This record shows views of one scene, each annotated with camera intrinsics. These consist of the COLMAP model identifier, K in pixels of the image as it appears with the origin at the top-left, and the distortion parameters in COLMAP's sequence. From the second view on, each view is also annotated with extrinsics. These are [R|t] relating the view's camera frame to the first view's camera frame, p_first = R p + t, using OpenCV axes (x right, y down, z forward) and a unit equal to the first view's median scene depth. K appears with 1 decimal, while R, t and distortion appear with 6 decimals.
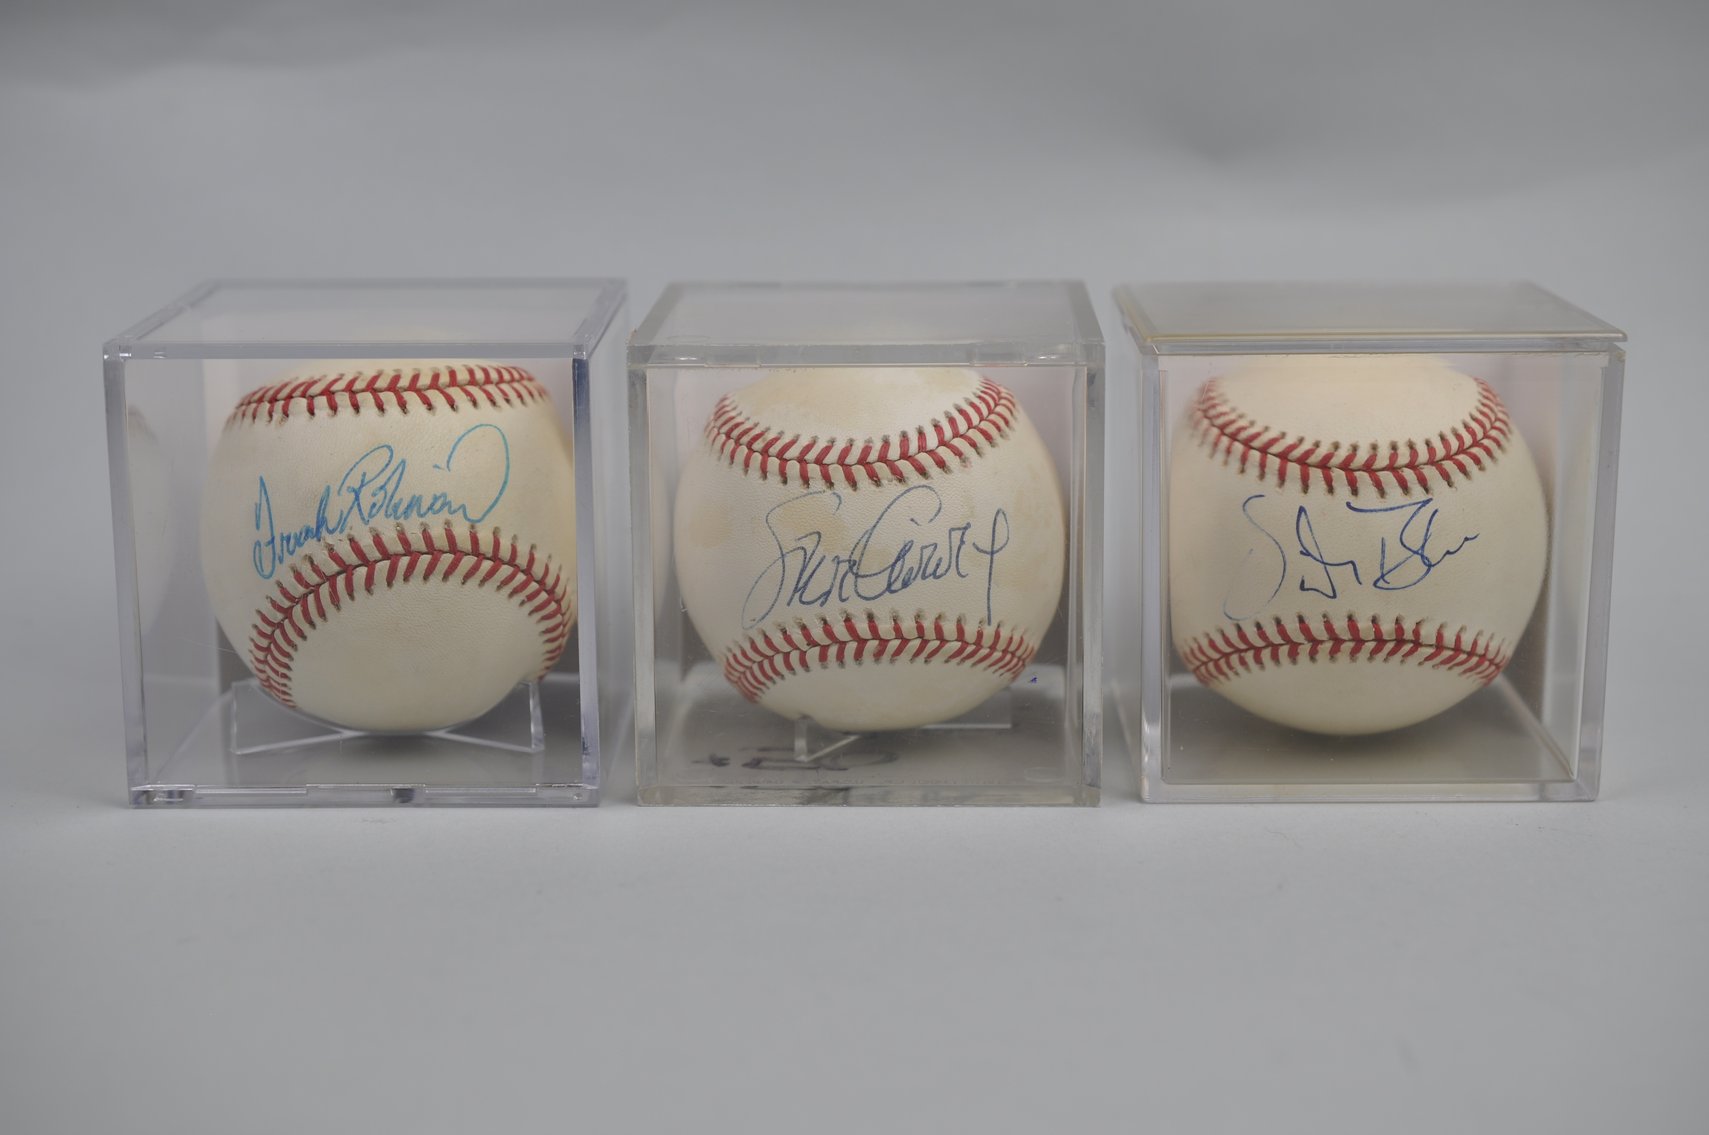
lens RADIAL K [[2936.3, 0, 852.6], [0, 2936.3, 569.7], [0, 0, 1]] dist [0.039071, 0.000000]
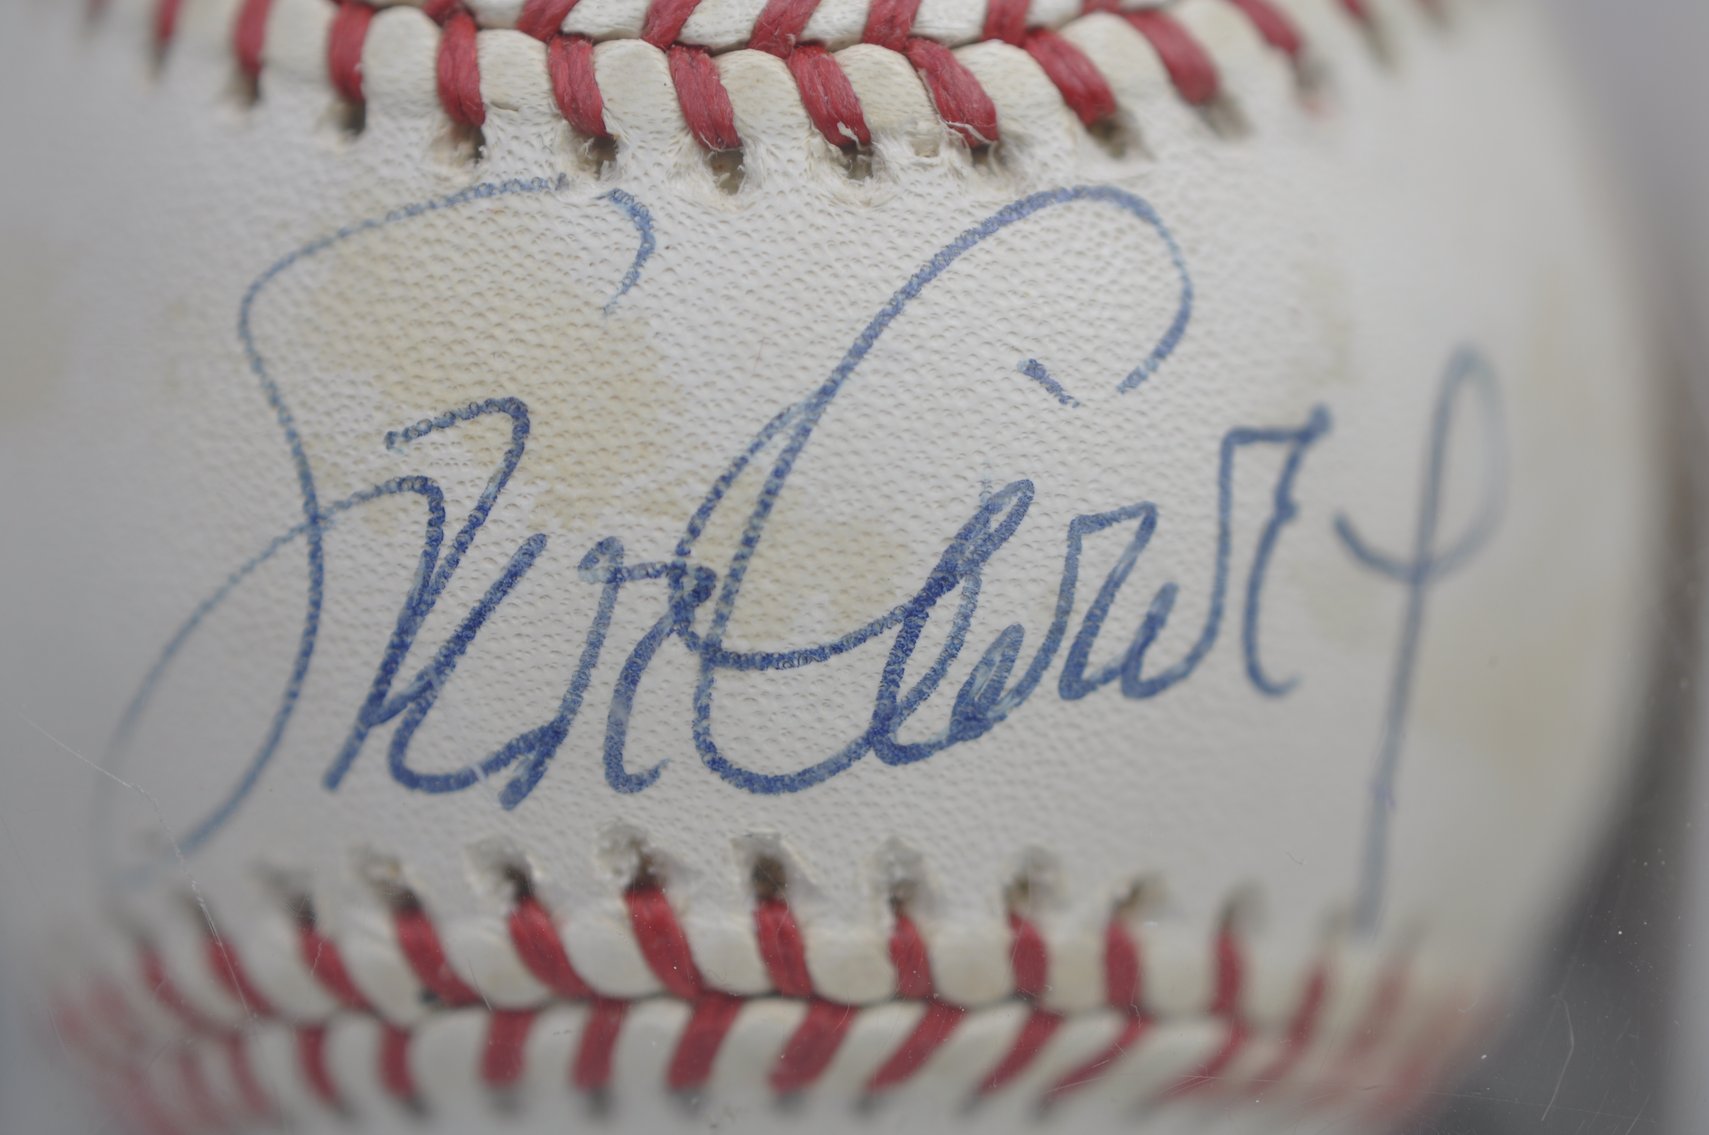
lens RADIAL K [[2936.3, 0, 849.4], [0, 2936.3, 563.7], [0, 0, 1]] dist [0.039071, 0.000000]
pose [[0.994957, 0.063581, 0.077574, -0.004601], [-0.065044, 0.997746, 0.016483, -0.007261], [-0.076351, -0.021445, 0.996850, 0.823056]]
